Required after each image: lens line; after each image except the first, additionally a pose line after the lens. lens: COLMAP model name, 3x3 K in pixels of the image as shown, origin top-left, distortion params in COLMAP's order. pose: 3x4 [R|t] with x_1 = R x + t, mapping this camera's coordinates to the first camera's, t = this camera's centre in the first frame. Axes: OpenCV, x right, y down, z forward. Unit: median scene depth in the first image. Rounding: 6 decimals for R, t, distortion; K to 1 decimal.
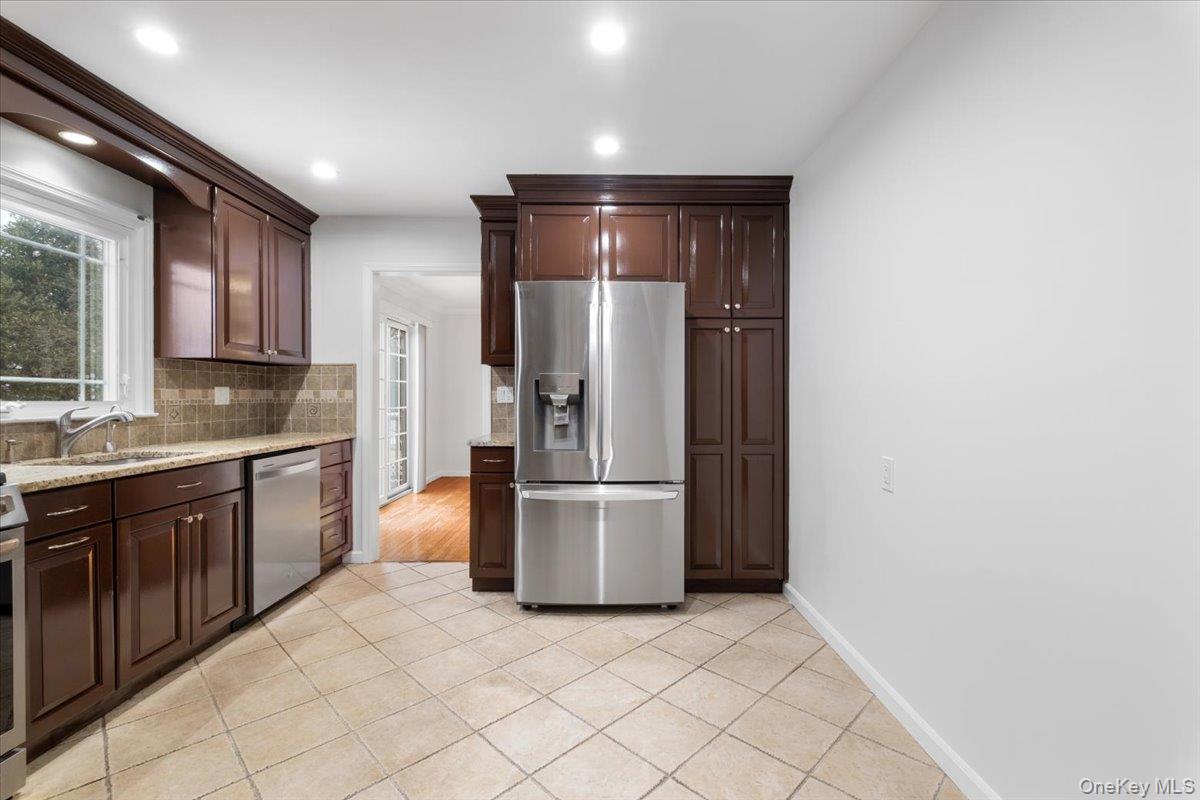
lens RADIAL K [[525.0, 0, 609.9], [0, 525.0, 396.9], [0, 0, 1]] dist [0.000583, -0.002968]
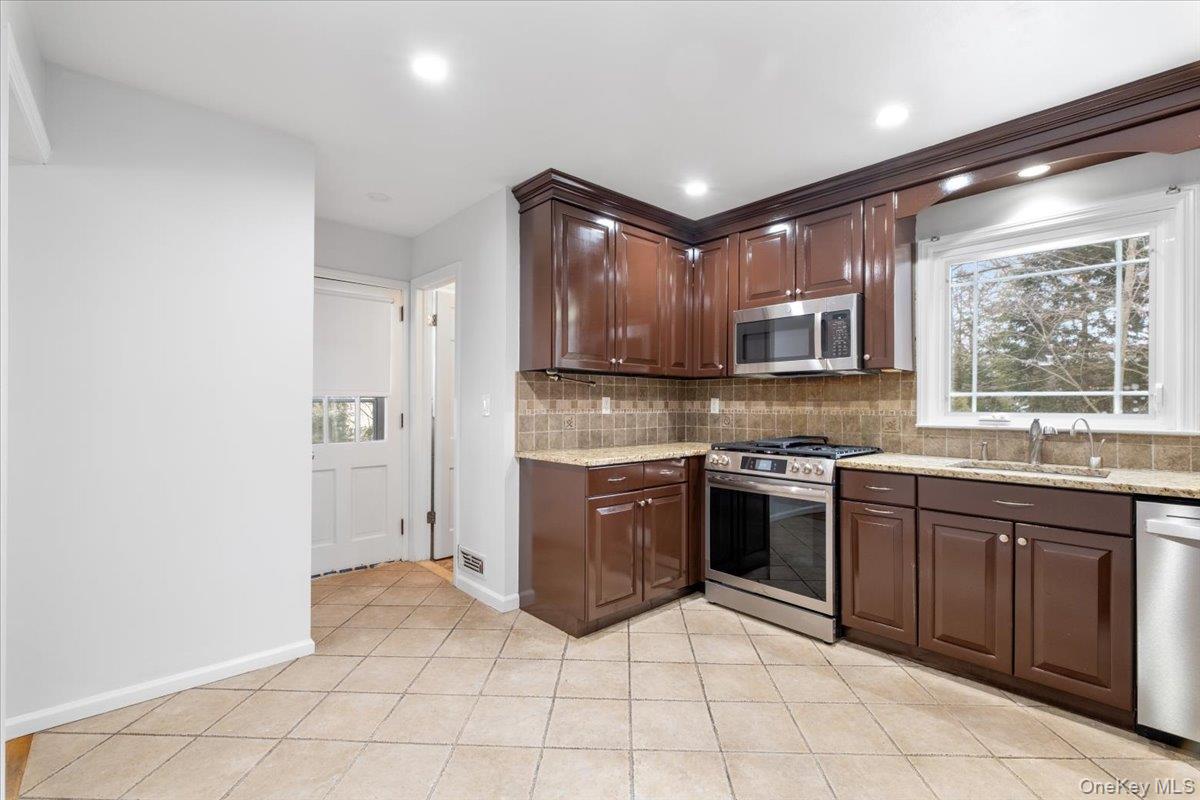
lens RADIAL K [[525.0, 0, 604.5], [0, 525.0, 401.6], [0, 0, 1]] dist [0.000583, -0.002968]
pose [[-0.740573, -0.006095, -0.671949, 0.291492], [-0.004706, 0.999981, -0.003885, -0.005483], [0.671960, 0.000285, -0.740588, 0.945180]]
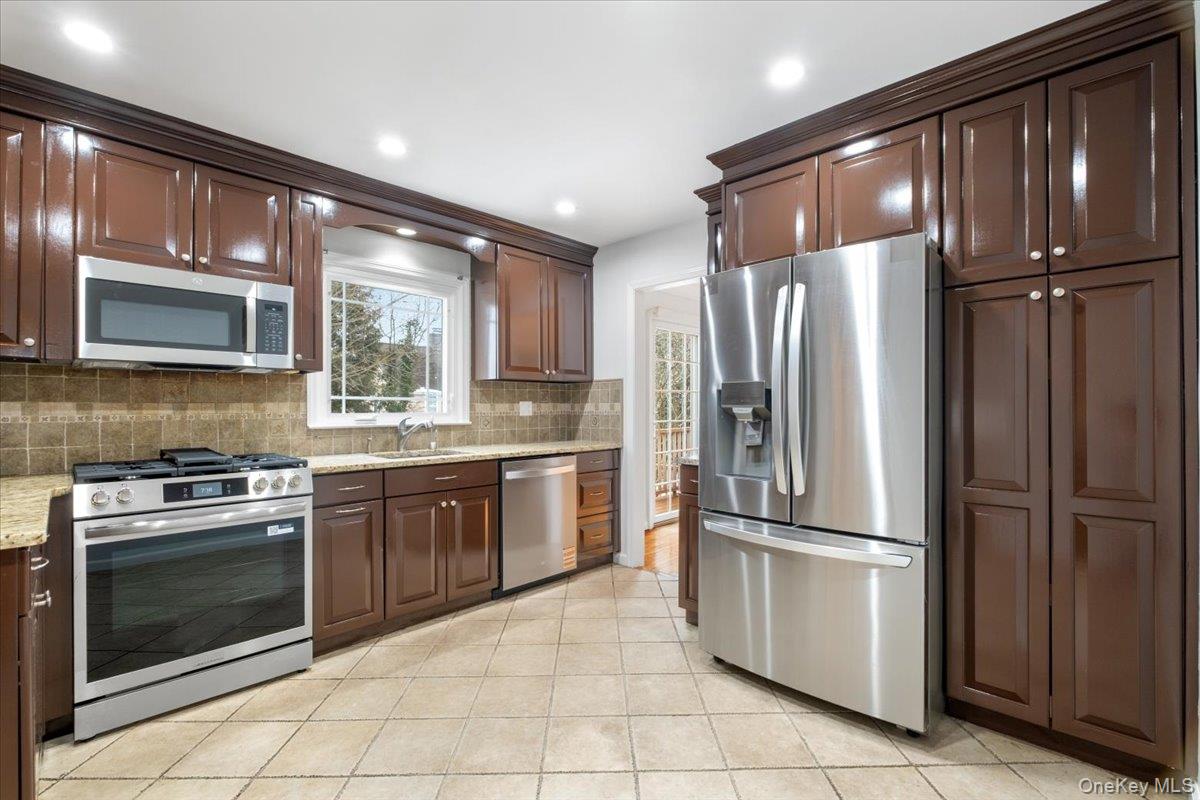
lens RADIAL K [[525.0, 0, 603.6], [0, 525.0, 405.7], [0, 0, 1]] dist [0.000583, -0.002968]
pose [[0.714269, -0.003297, -0.699863, 0.306708], [0.000751, 0.999992, -0.003944, -0.004399], [0.699871, 0.002291, 0.714266, 0.268972]]
